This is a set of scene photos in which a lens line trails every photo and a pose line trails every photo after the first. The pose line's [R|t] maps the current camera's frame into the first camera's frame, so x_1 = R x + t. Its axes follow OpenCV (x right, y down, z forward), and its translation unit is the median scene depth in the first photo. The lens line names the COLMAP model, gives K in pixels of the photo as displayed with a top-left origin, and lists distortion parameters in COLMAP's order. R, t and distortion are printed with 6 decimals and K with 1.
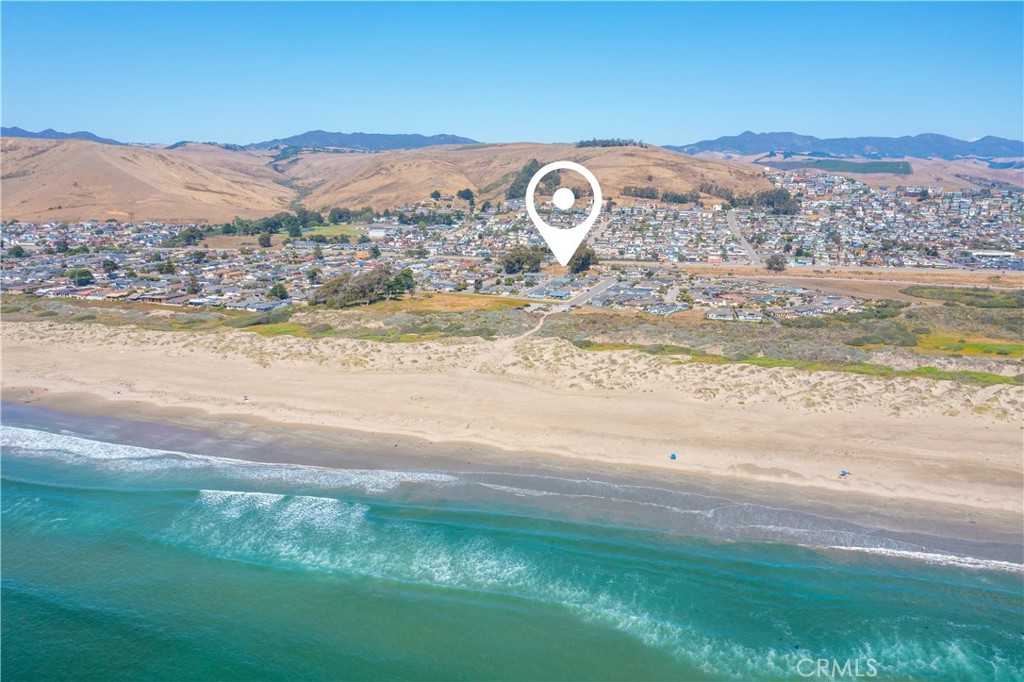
lens RADIAL K [[806.5, 0, 511.1], [0, 806.5, 339.3], [0, 0, 1]] dist [-0.020809, 0.005935]
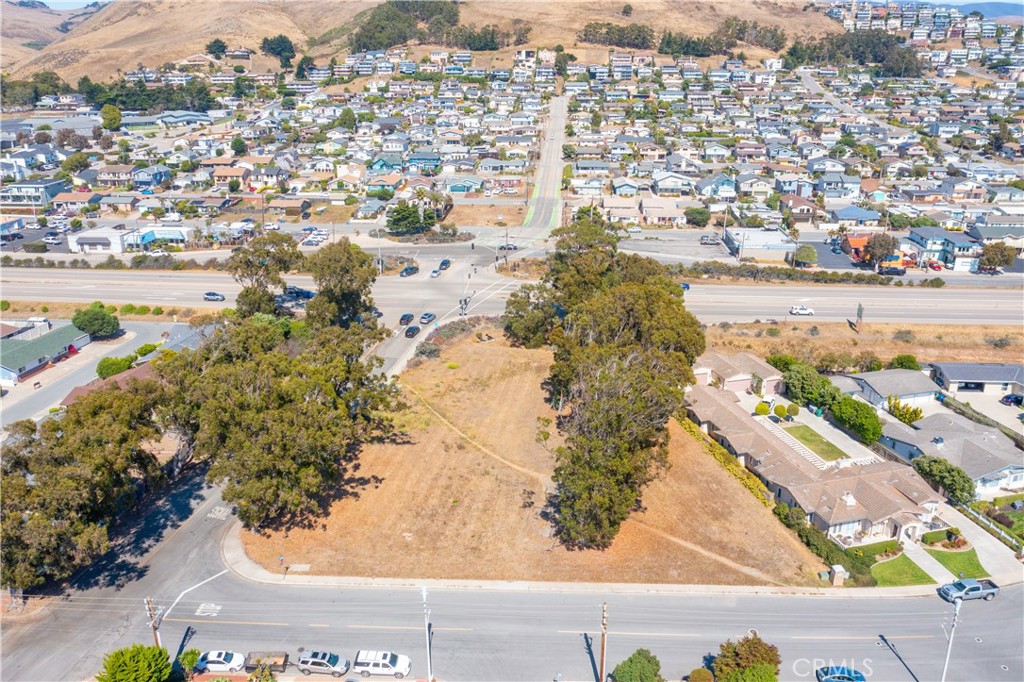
lens RADIAL K [[806.5, 0, 511.1], [0, 806.5, 339.3], [0, 0, 1]] dist [-0.020809, 0.005935]
pose [[0.992468, -0.049126, 0.112222, 0.027975], [0.031887, 0.988089, 0.150541, -0.071975], [-0.118281, -0.145829, 0.982214, 0.483492]]
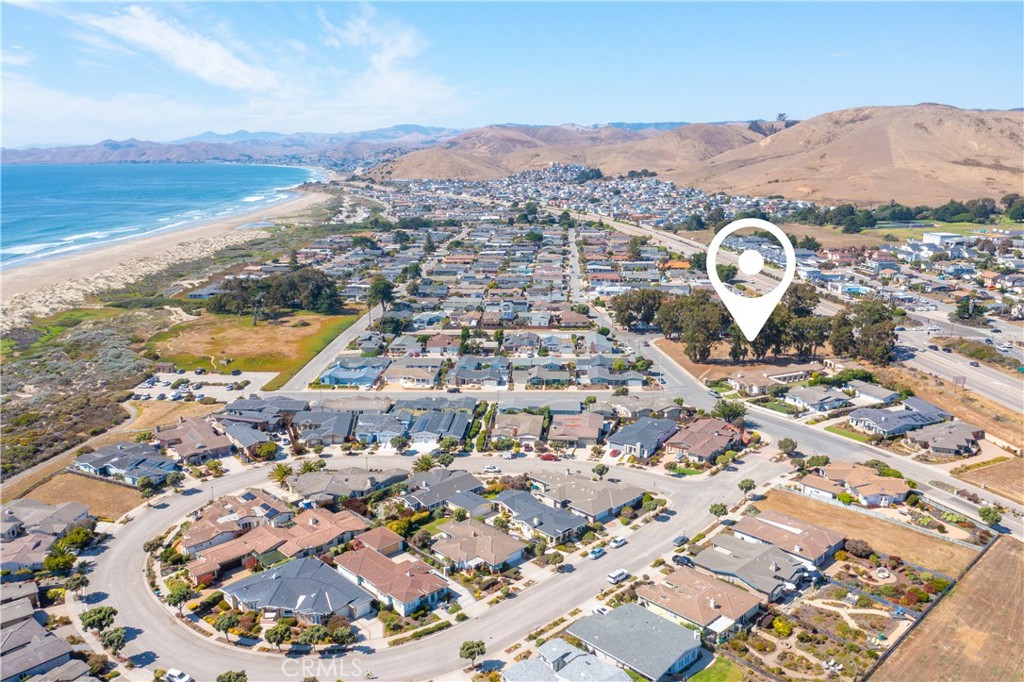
lens RADIAL K [[806.5, 0, 511.1], [0, 806.5, 339.3], [0, 0, 1]] dist [-0.020809, 0.005935]
pose [[0.271524, 0.211055, -0.939005, 0.246130], [-0.182631, 0.969231, 0.165039, -0.079200], [0.944945, 0.126679, 0.301715, 0.425151]]
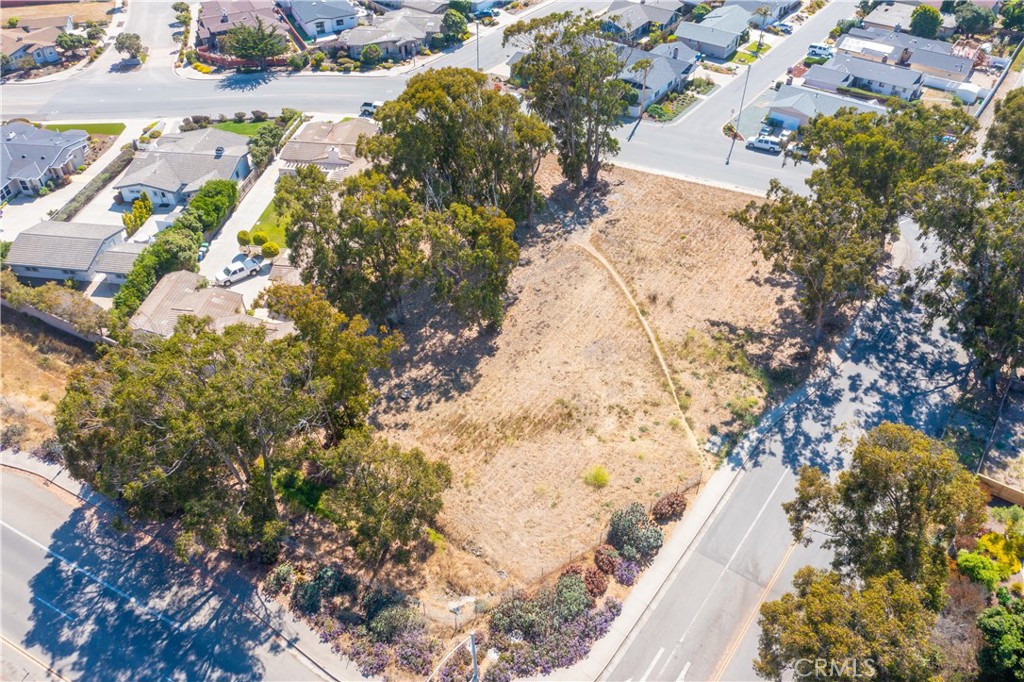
lens RADIAL K [[806.5, 0, 511.1], [0, 806.5, 339.3], [0, 0, 1]] dist [-0.020809, 0.005935]
pose [[-0.957244, -0.185938, 0.221610, 0.027405], [0.064234, 0.610325, 0.789542, -0.101278], [-0.282060, 0.770020, -0.572286, 0.612124]]
